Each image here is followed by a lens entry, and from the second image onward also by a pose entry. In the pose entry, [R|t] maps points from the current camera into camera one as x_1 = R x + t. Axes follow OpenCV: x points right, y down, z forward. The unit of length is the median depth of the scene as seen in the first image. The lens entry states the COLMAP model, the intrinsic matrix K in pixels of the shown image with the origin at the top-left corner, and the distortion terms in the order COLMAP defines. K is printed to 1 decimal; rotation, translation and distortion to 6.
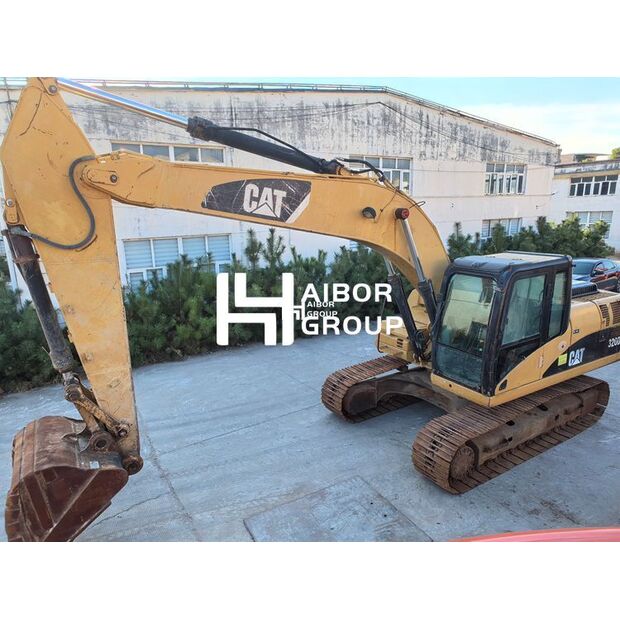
lens RADIAL K [[416.4, 0, 310.0], [0, 416.4, 310.0], [0, 0, 1]] dist [-0.002521, 0.001800]
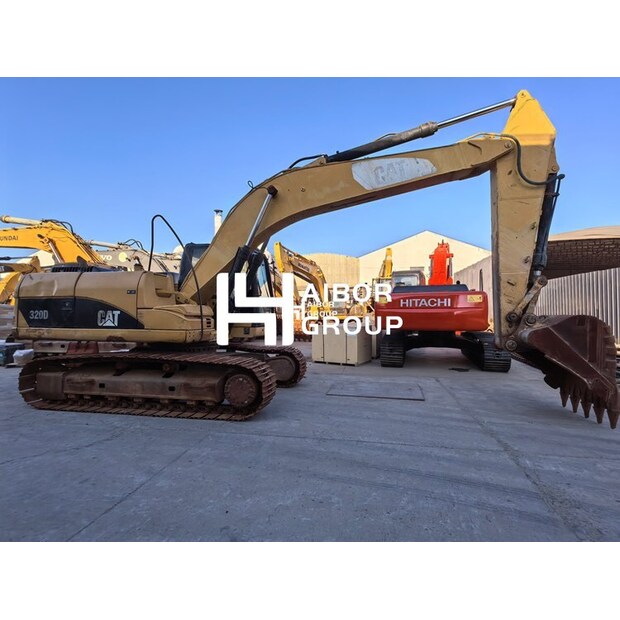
lens RADIAL K [[339.2, 0, 310.4], [0, 339.2, 308.0], [0, 0, 1]] dist [0.005352, 0.000448]
pose [[-0.724978, 0.025044, 0.688317, -0.467328], [0.163537, 0.977020, 0.136699, -0.011146], [-0.669076, 0.211669, -0.712414, 1.390259]]
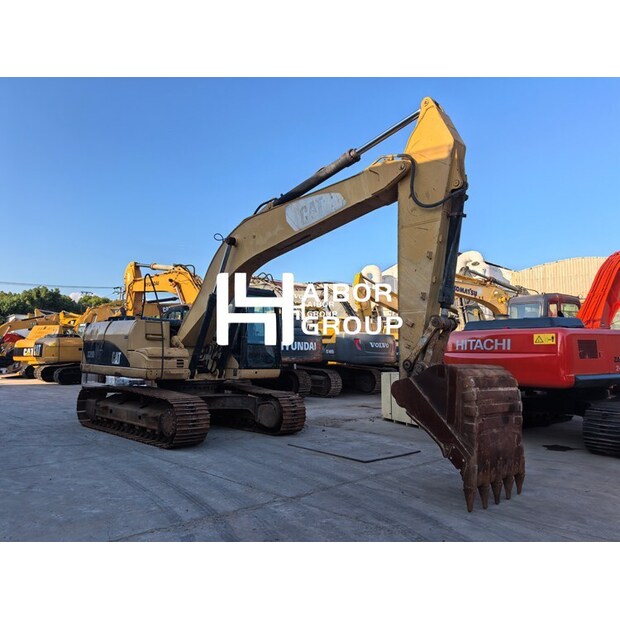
lens RADIAL K [[503.1, 0, 298.7], [0, 503.1, 299.5], [0, 0, 1]] dist [0.093537, -0.179691]
pose [[-0.204174, 0.111726, 0.972538, -1.097356], [0.207537, 0.975824, -0.068533, 0.078762], [-0.956683, 0.187845, -0.222425, 0.981720]]
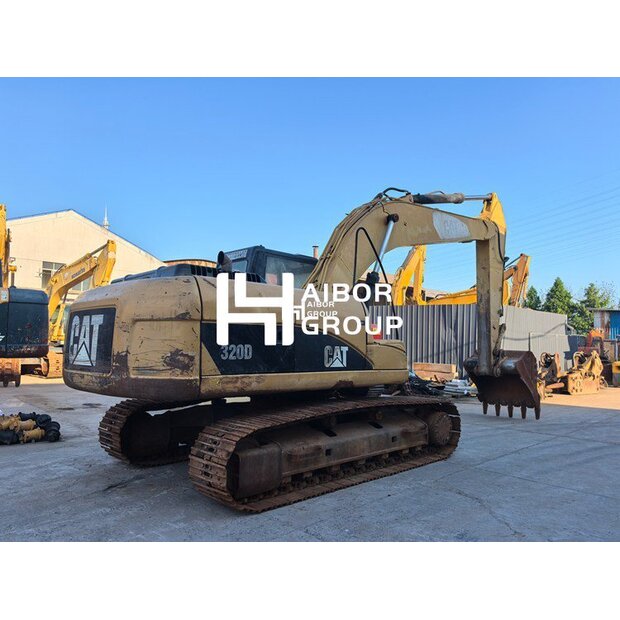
lens RADIAL K [[503.3, 0, 310.0], [0, 503.3, 310.0], [0, 0, 1]] dist [0.008568, -0.002865]
pose [[-0.977506, -0.019390, -0.210015, 0.520130], [-0.054271, 0.985359, 0.161624, -0.151383], [0.203806, 0.169386, -0.964247, 1.881167]]
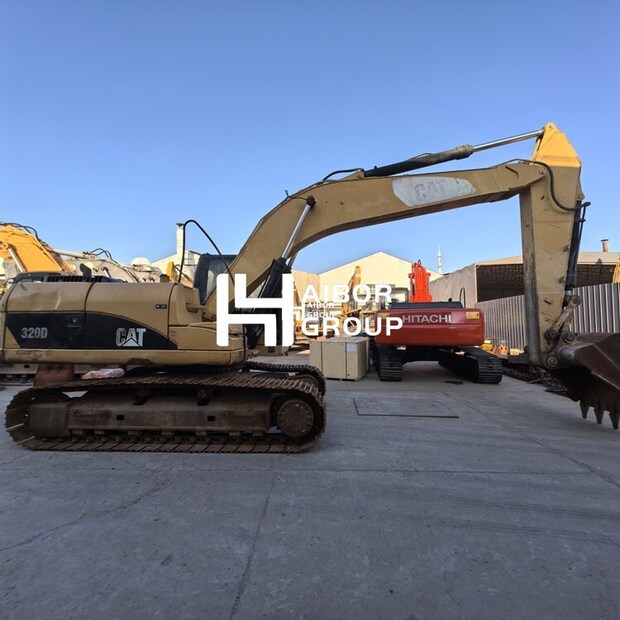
lens RADIAL K [[320.2, 0, 311.6], [0, 320.2, 309.5], [0, 0, 1]] dist [0.004004, -0.000380]
pose [[-0.822515, 0.043760, 0.567057, -0.263177], [0.137326, 0.982816, 0.123348, -0.036257], [-0.551915, 0.179327, -0.814390, 1.448096]]
